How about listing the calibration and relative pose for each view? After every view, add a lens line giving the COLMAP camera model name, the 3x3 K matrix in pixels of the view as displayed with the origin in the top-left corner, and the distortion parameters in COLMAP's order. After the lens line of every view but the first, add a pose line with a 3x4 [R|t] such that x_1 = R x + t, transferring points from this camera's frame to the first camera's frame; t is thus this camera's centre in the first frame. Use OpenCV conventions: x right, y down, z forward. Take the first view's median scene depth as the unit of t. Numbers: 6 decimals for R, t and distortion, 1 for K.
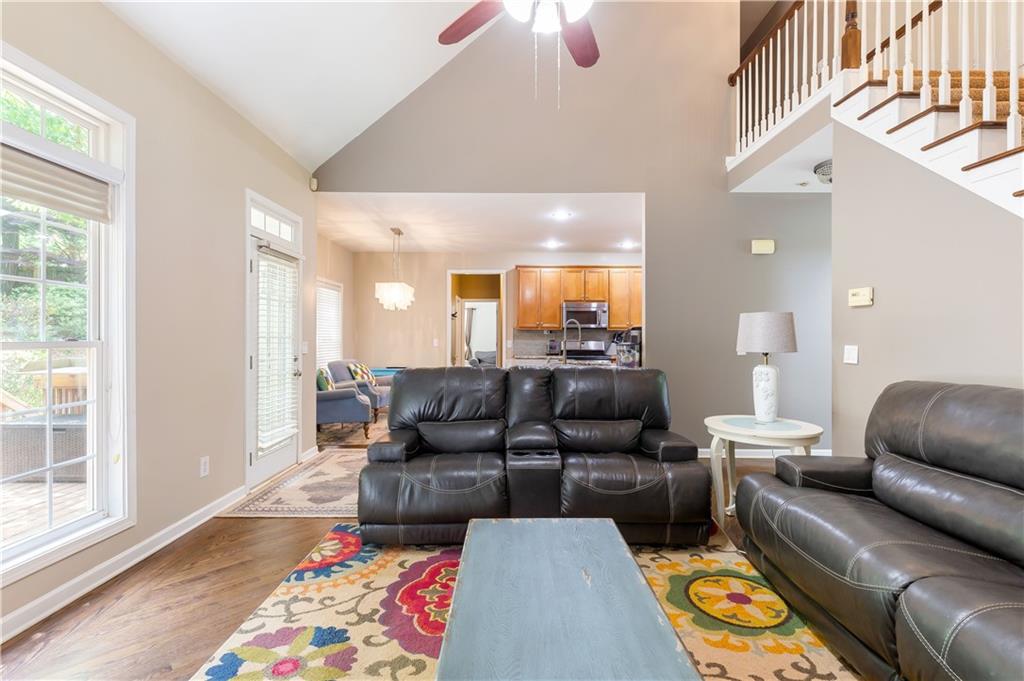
lens RADIAL K [[473.8, 0, 511.9], [0, 473.8, 333.7], [0, 0, 1]] dist [0.011615, -0.001367]
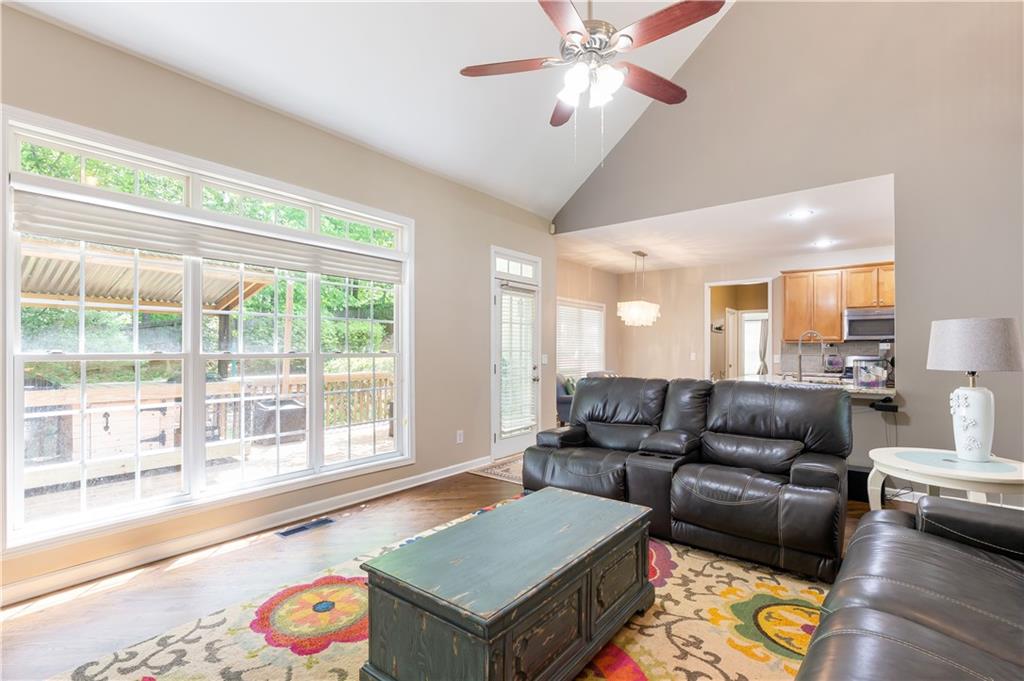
lens RADIAL K [[473.8, 0, 511.4], [0, 473.8, 348.7], [0, 0, 1]] dist [0.011615, -0.001367]
pose [[0.782297, -0.002650, -0.622899, 0.411414], [0.003897, 0.999992, 0.000641, -0.000195], [0.622893, -0.002929, 0.782302, -0.069086]]
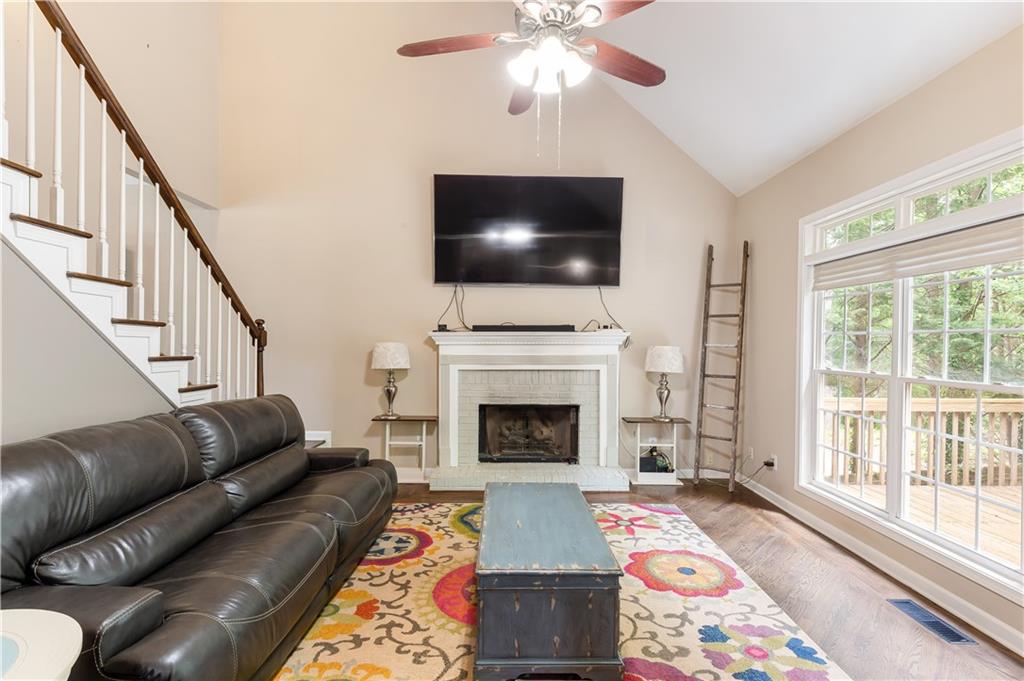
lens RADIAL K [[473.8, 0, 514.2], [0, 473.8, 343.4], [0, 0, 1]] dist [0.011615, -0.001367]
pose [[-0.999777, -0.014159, -0.015697, 0.096811], [-0.014114, 0.999896, -0.002948, -0.043317], [0.015737, -0.002726, -0.999872, 1.220011]]
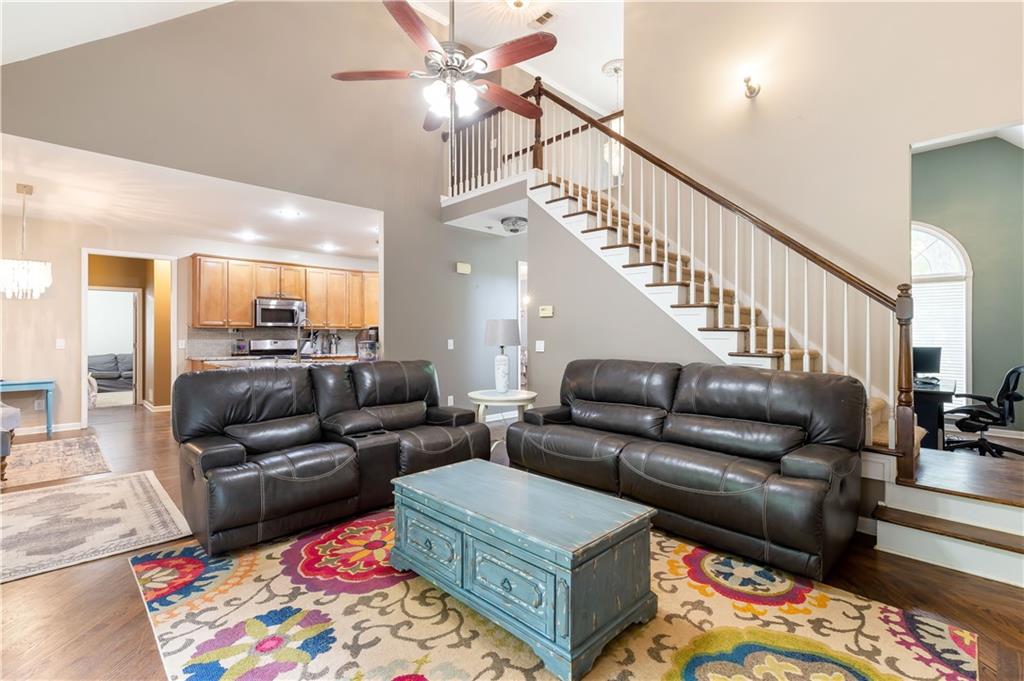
lens RADIAL K [[473.8, 0, 517.6], [0, 473.8, 335.9], [0, 0, 1]] dist [0.011615, -0.001367]
pose [[0.706911, -0.002047, 0.707300, -0.461320], [-0.003374, 0.999975, 0.006267, -0.001472], [-0.707295, -0.006816, 0.706886, -0.081071]]
